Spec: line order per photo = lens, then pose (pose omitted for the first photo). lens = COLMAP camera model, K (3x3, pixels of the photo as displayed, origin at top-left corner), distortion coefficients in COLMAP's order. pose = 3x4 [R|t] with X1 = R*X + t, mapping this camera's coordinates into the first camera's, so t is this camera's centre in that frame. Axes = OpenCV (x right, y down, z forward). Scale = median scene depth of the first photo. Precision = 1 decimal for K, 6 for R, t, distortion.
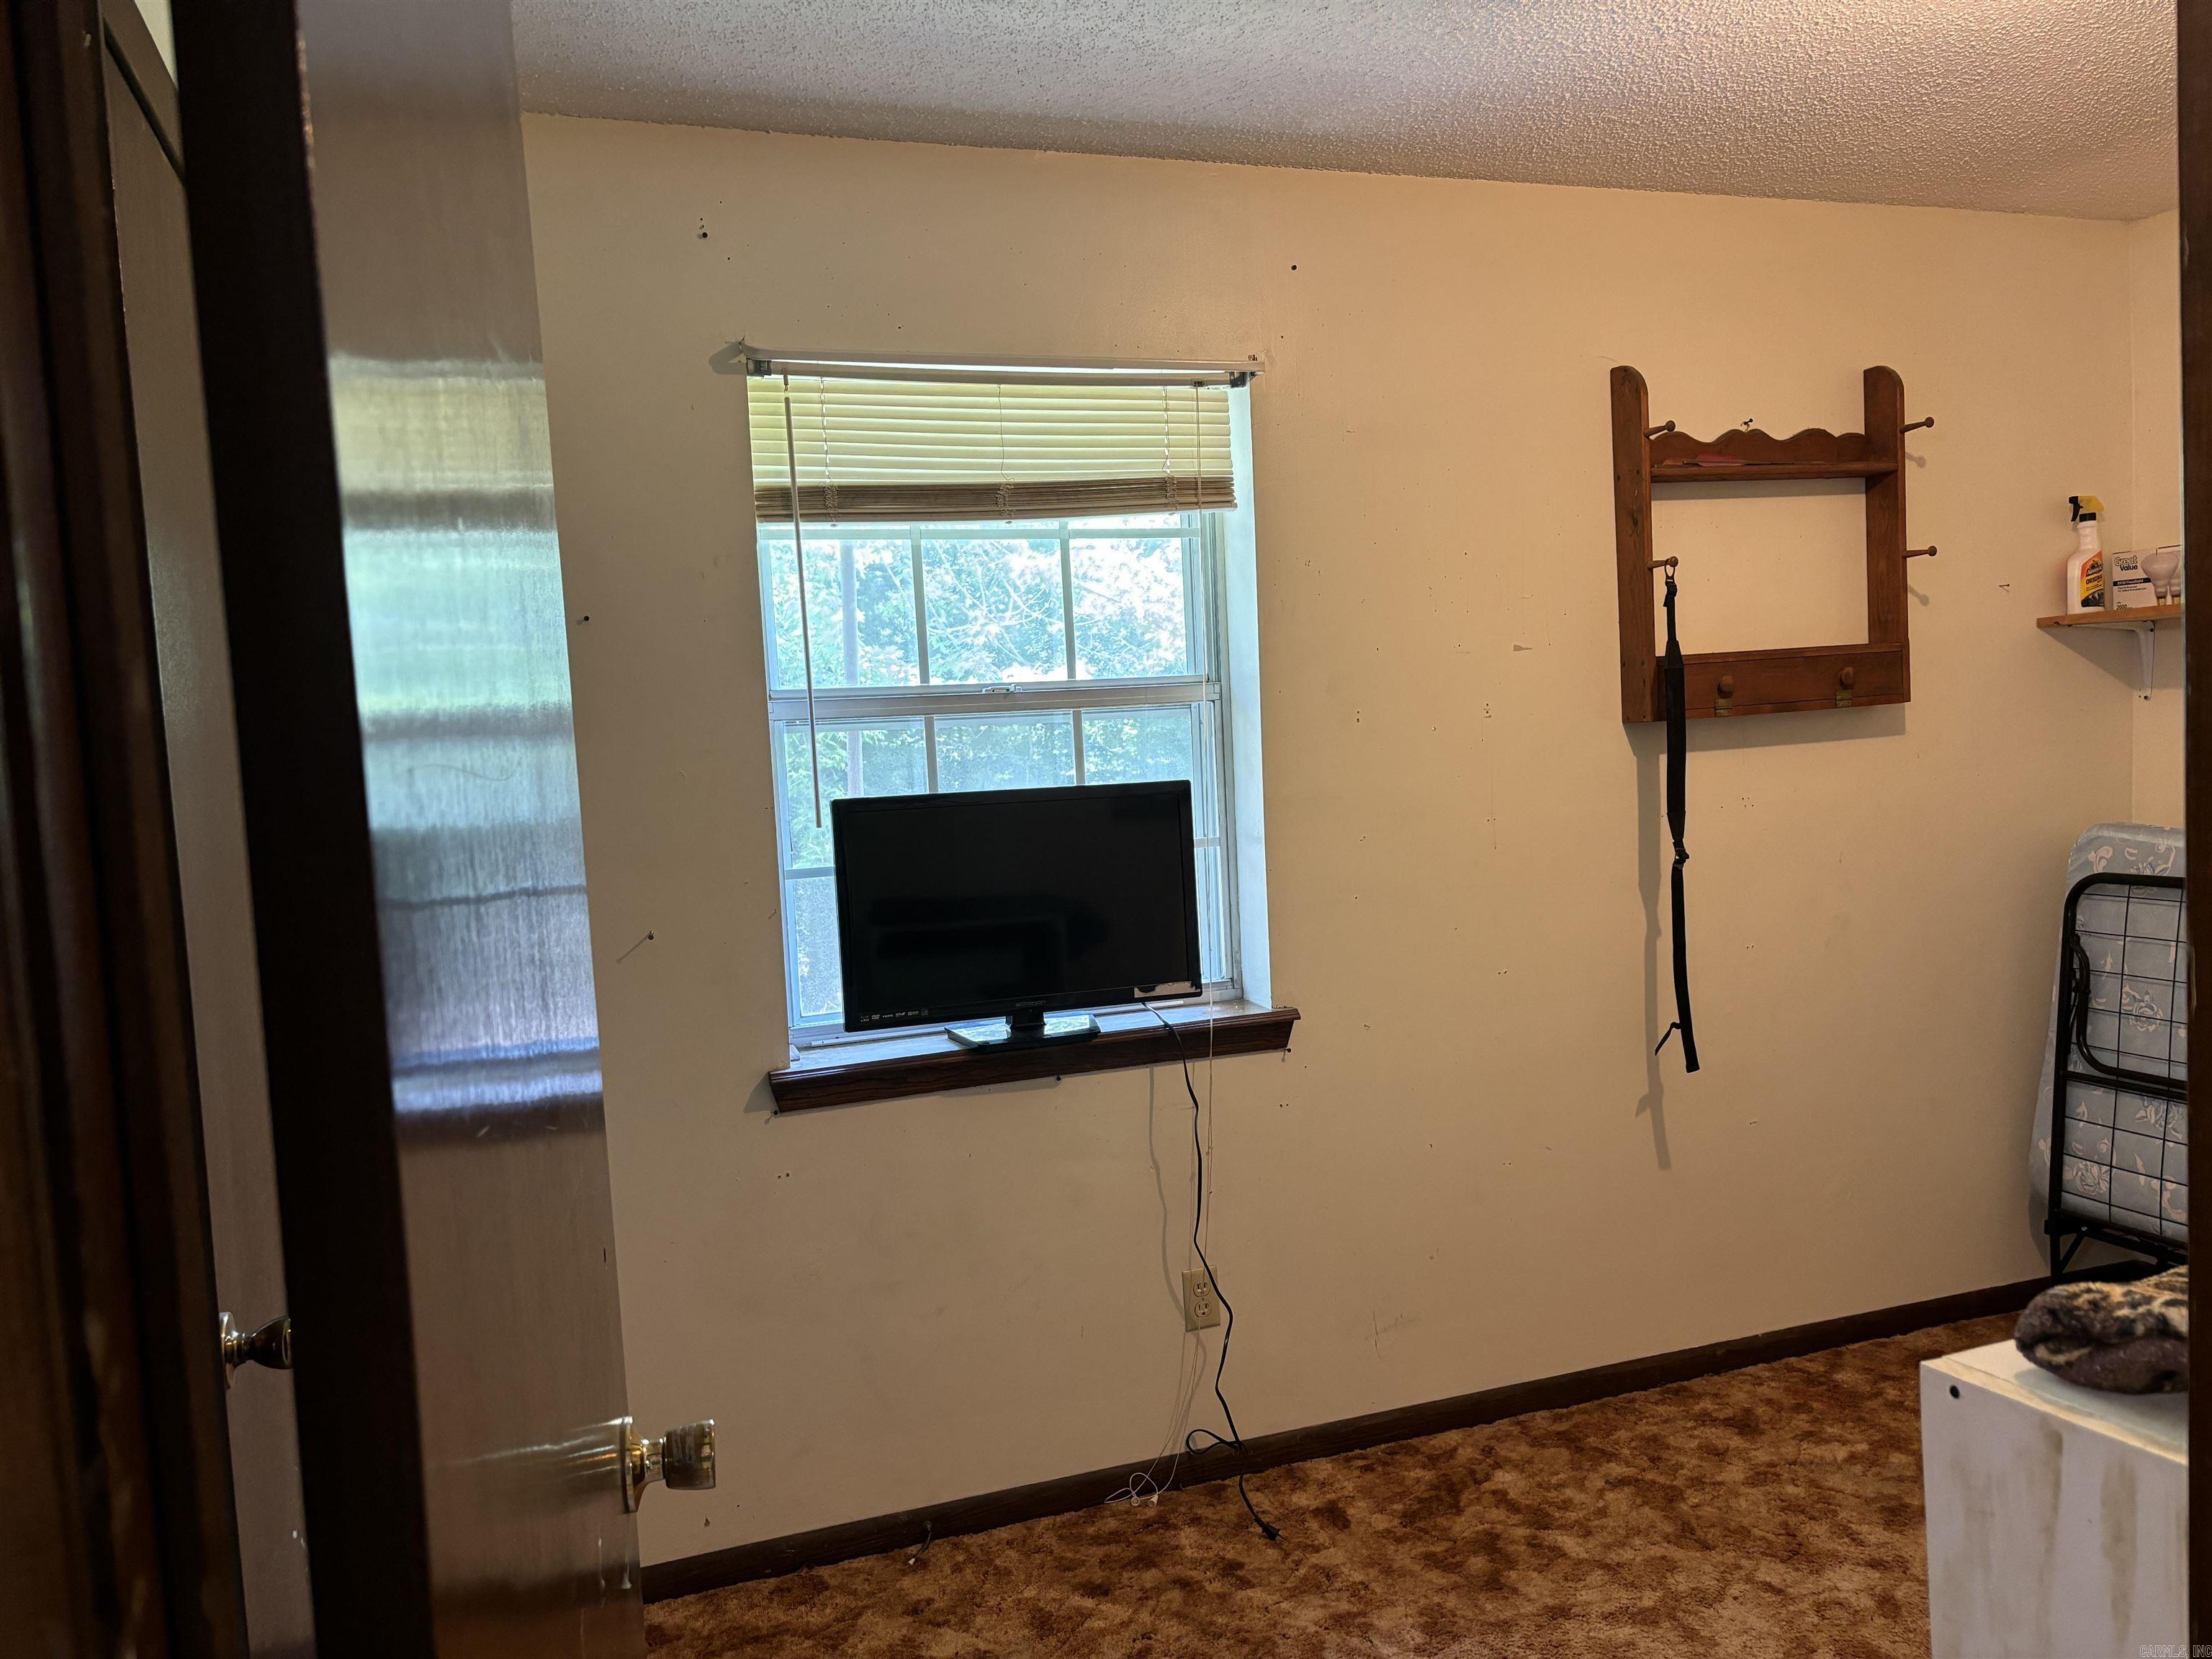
lens RADIAL K [[1658.8, 0, 1118.3], [0, 1658.8, 865.7], [0, 0, 1]] dist [0.061117, -0.059520]
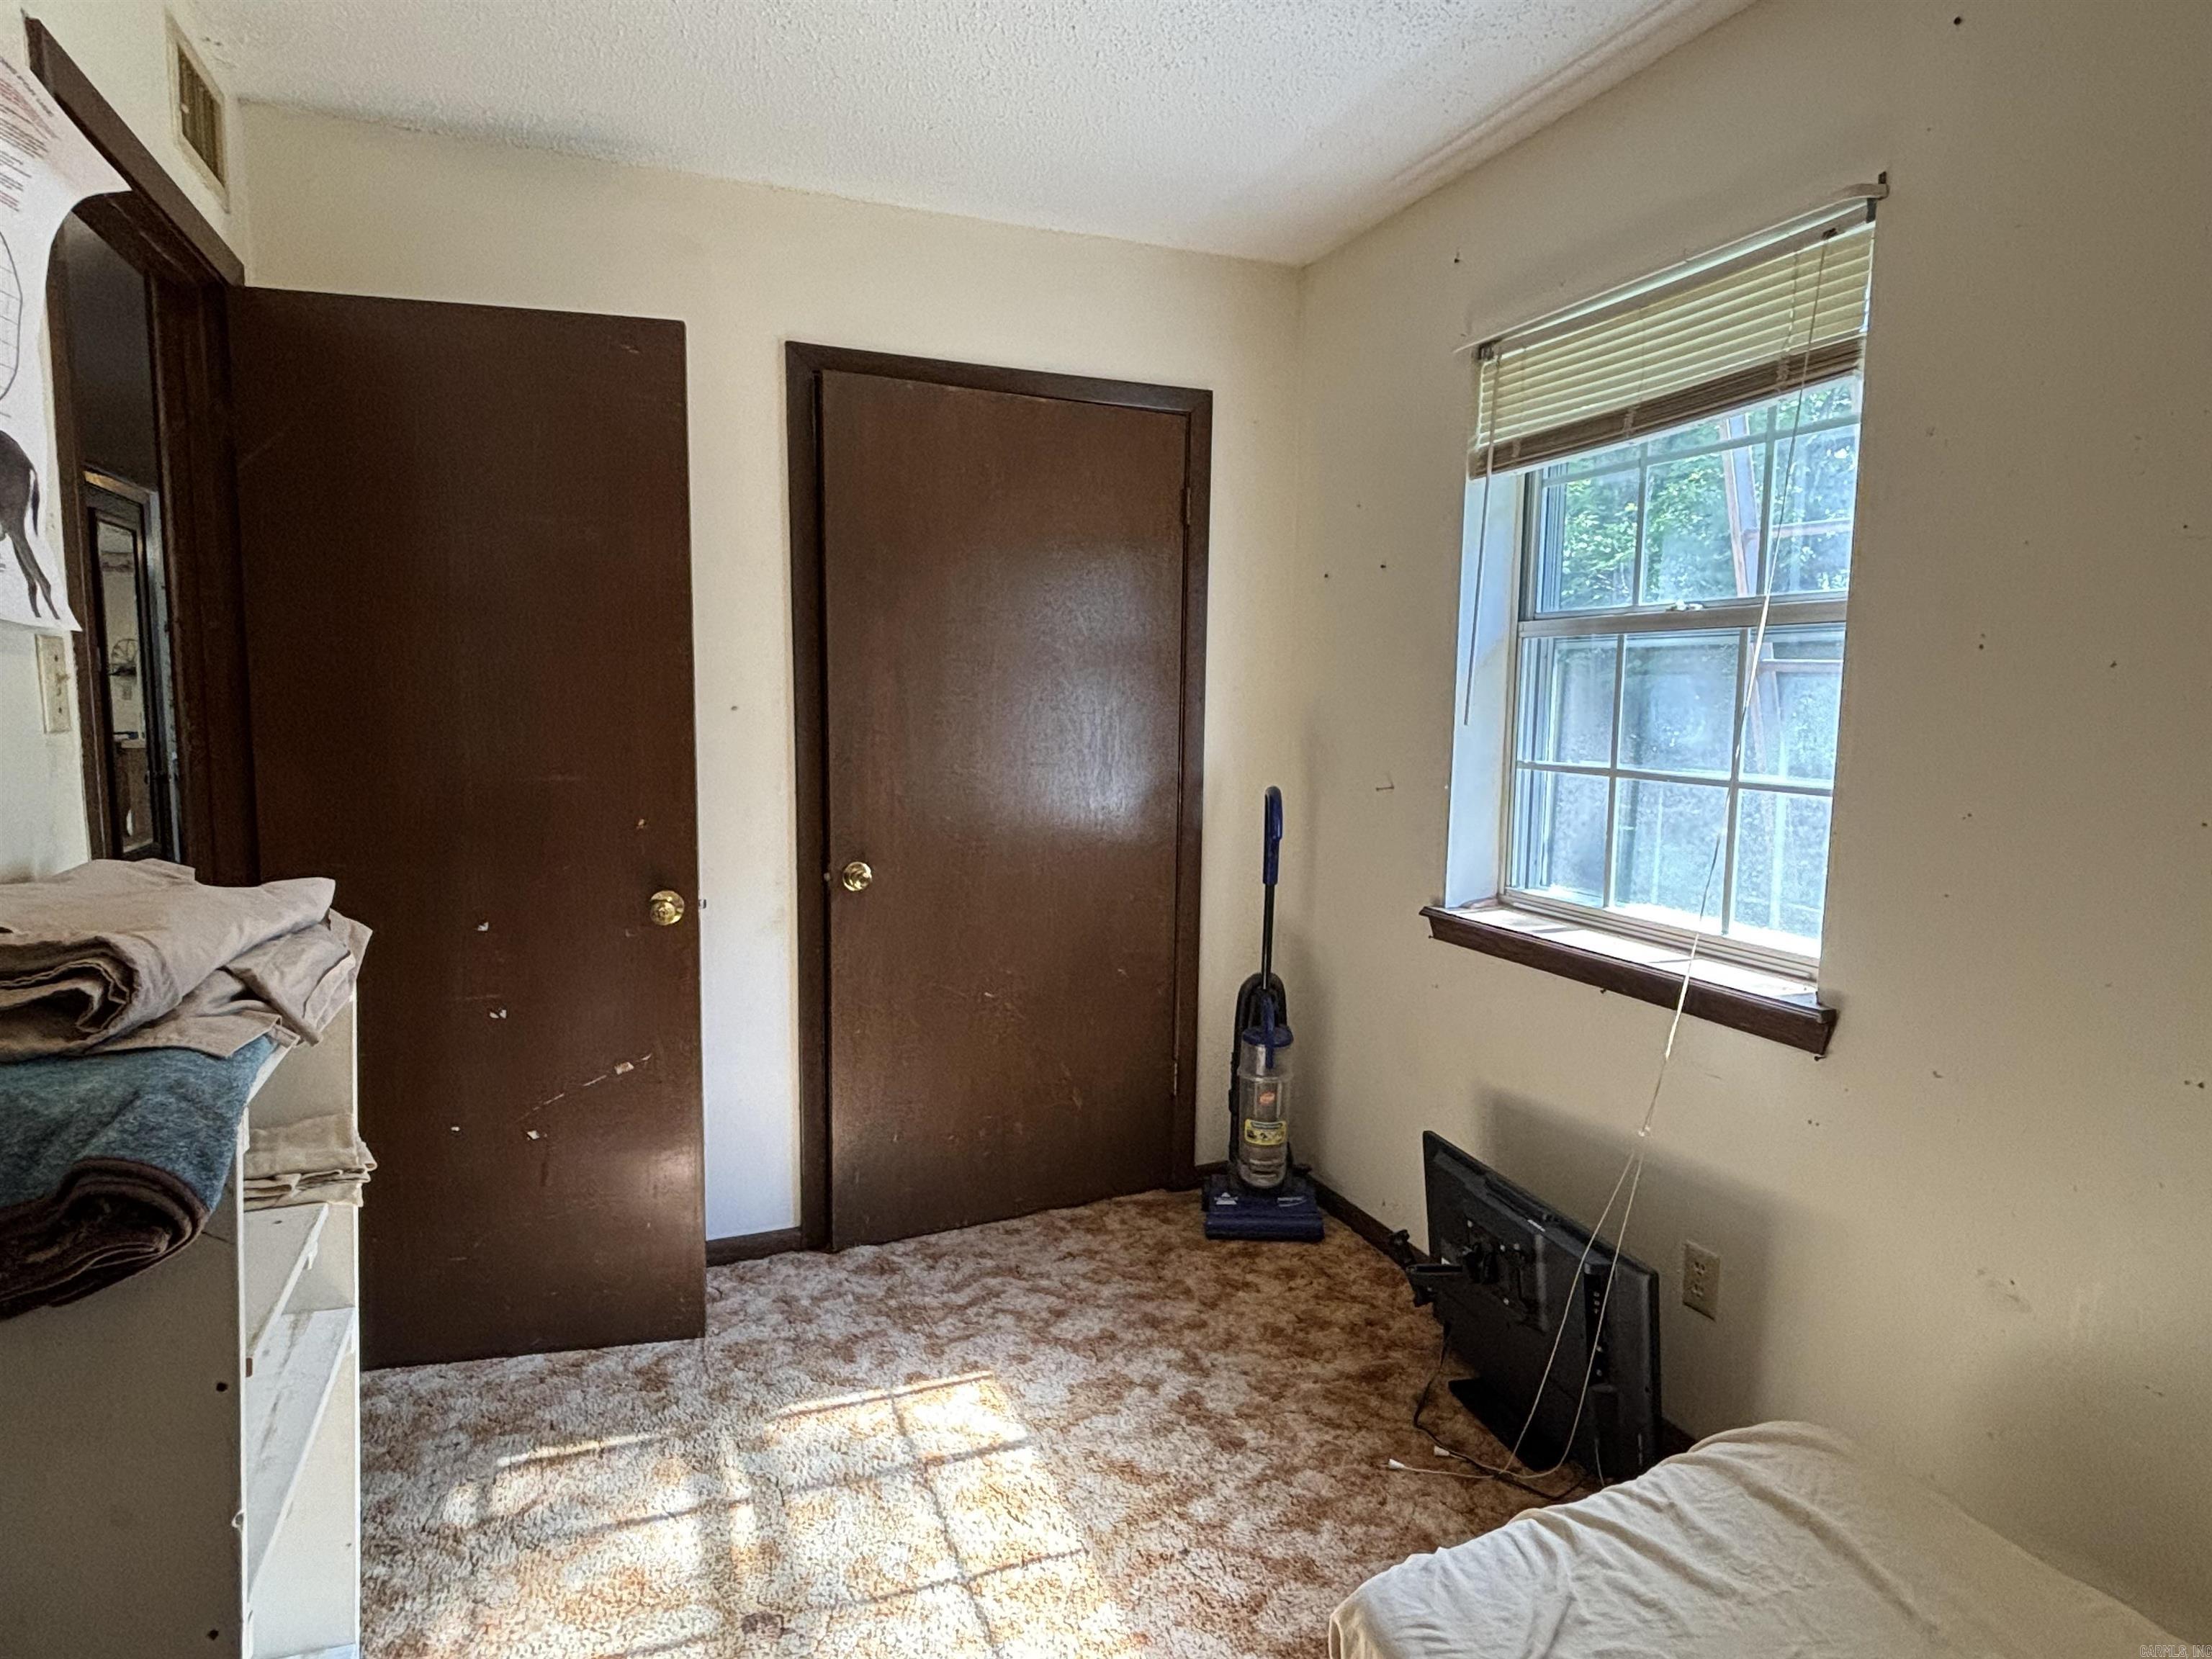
lens RADIAL K [[1228.3, 0, 1102.7], [0, 1228.3, 822.0], [0, 0, 1]] dist [-0.020872, 0.008576]
pose [[0.043806, 0.159469, -0.986231, 0.690899], [-0.087698, 0.983981, 0.155210, -0.065829], [0.995183, 0.079692, 0.057089, 0.647987]]
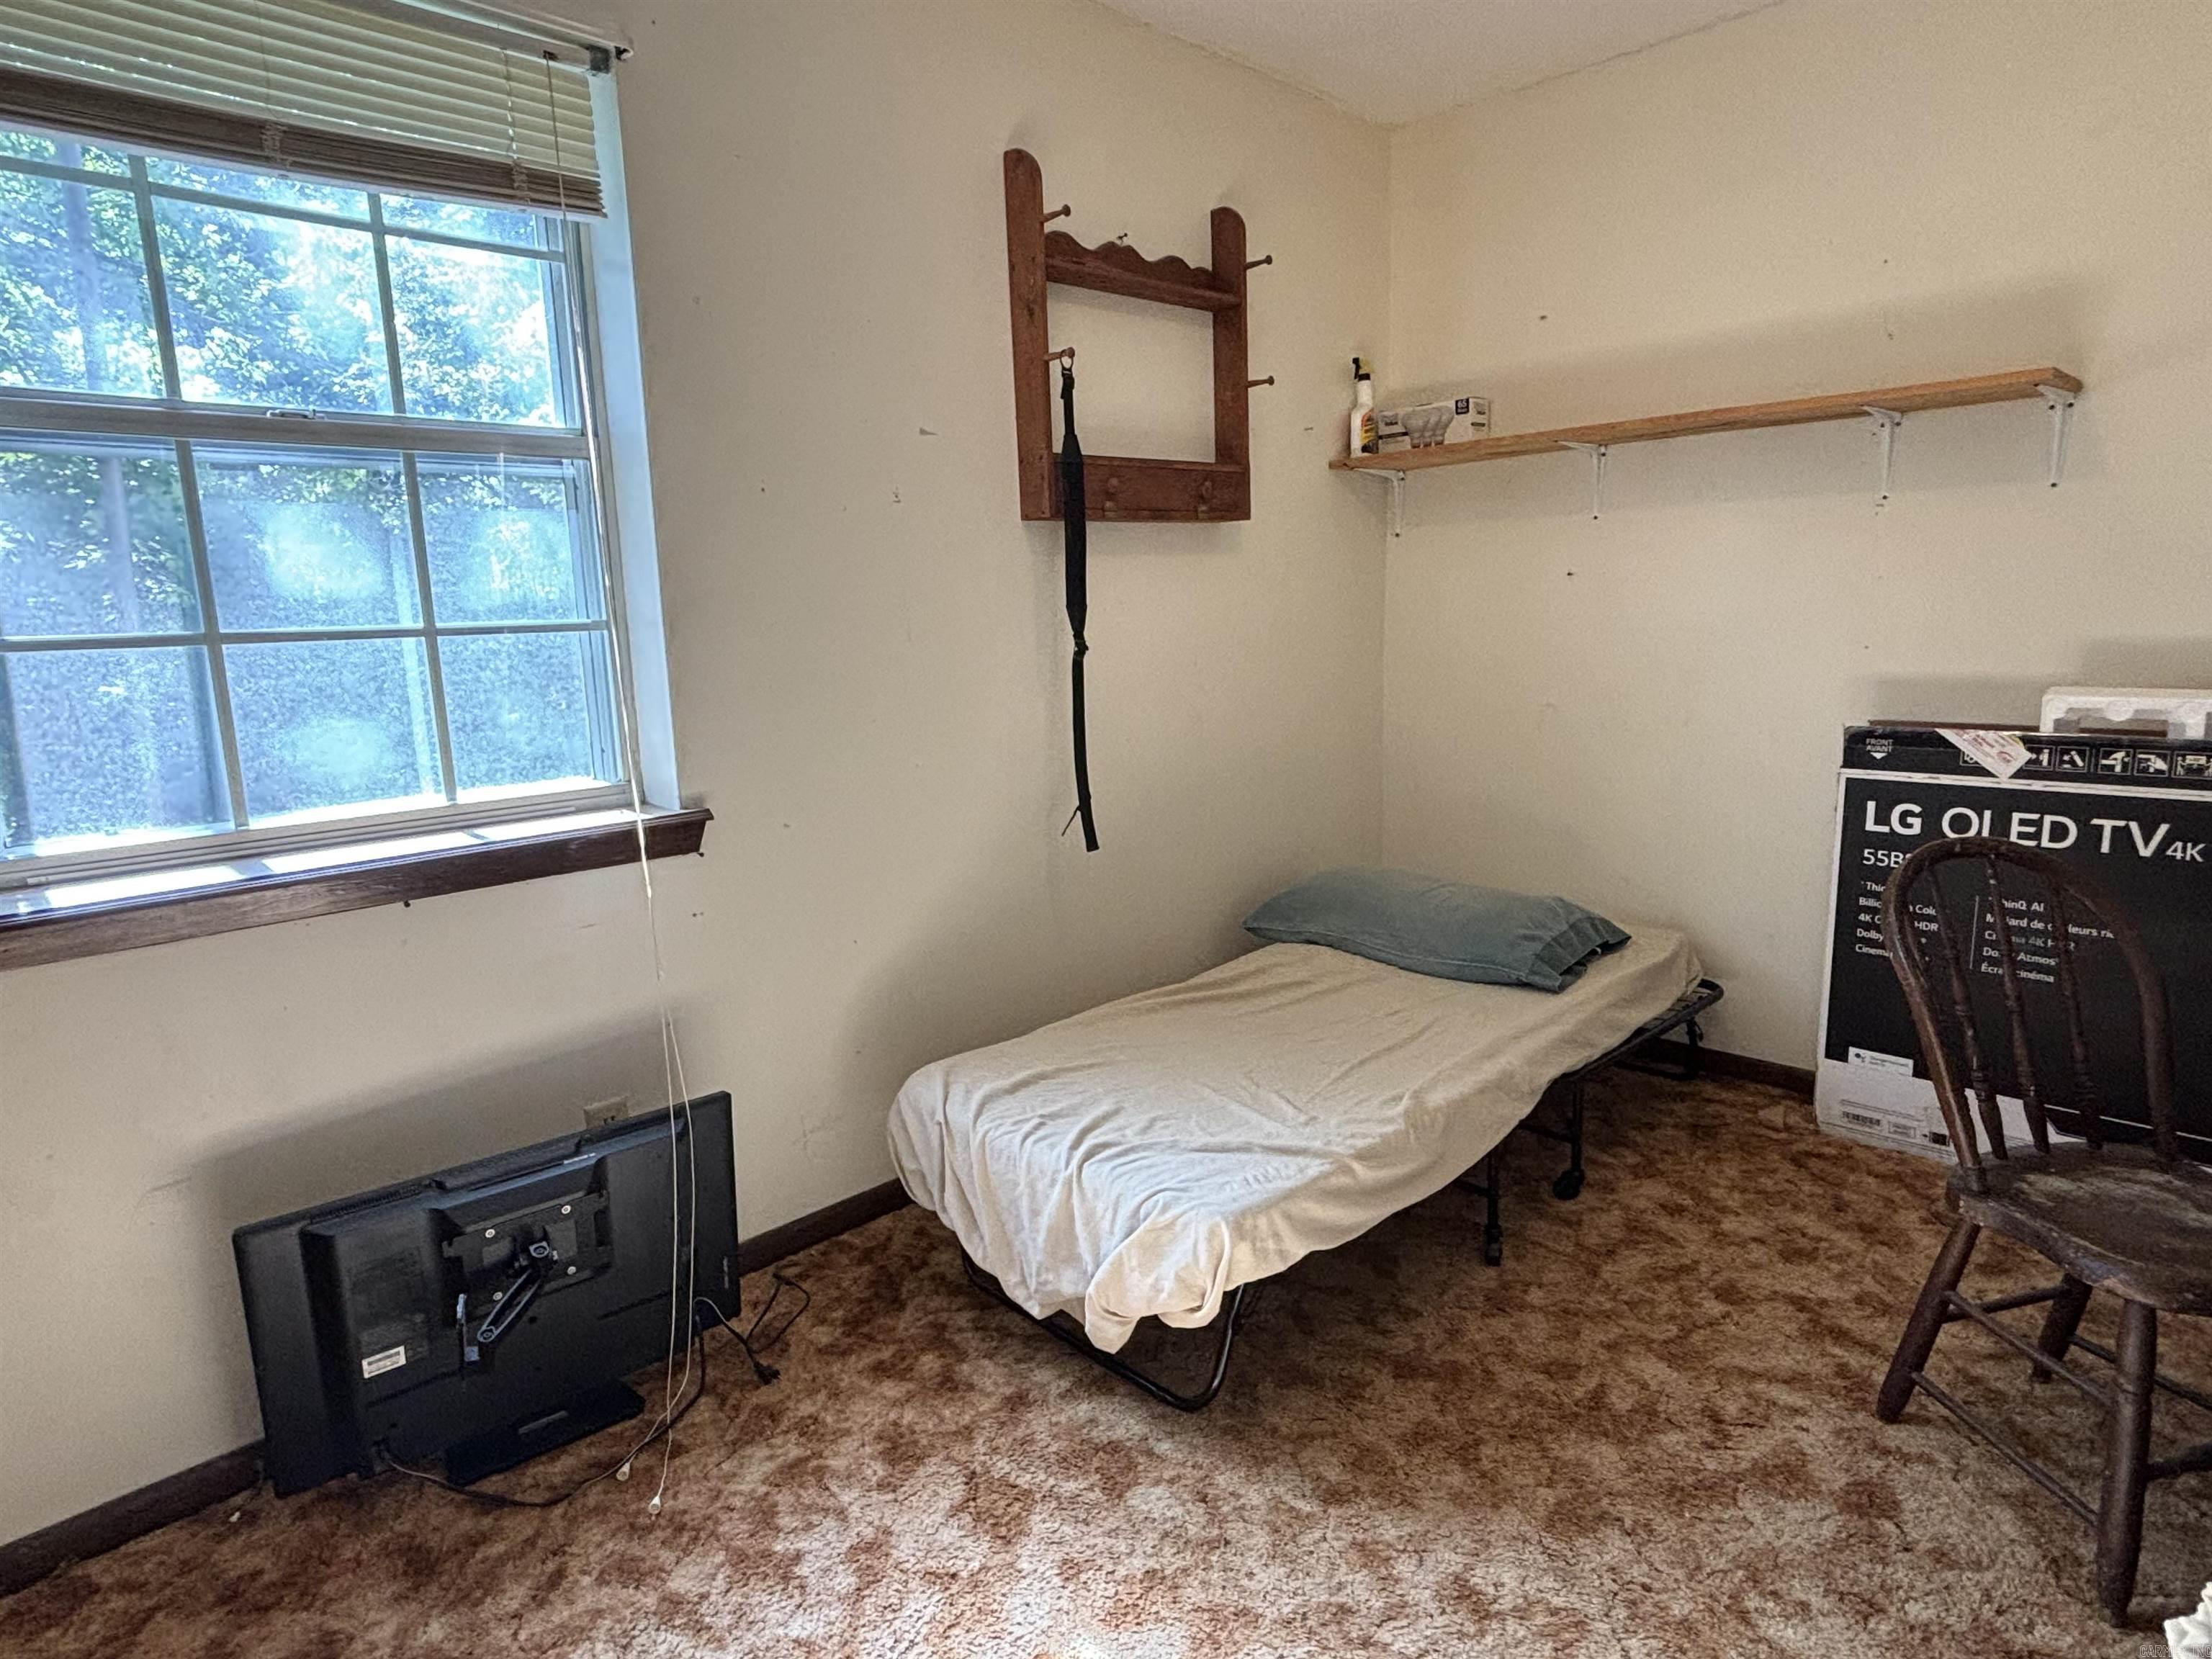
lens RADIAL K [[1228.3, 0, 1107.4], [0, 1228.3, 832.7], [0, 0, 1]] dist [-0.020872, 0.008576]
pose [[0.904115, -0.052295, 0.424076, 0.022679], [0.017562, 0.996192, 0.085403, 0.049356], [-0.426927, -0.069767, 0.901591, 0.320087]]
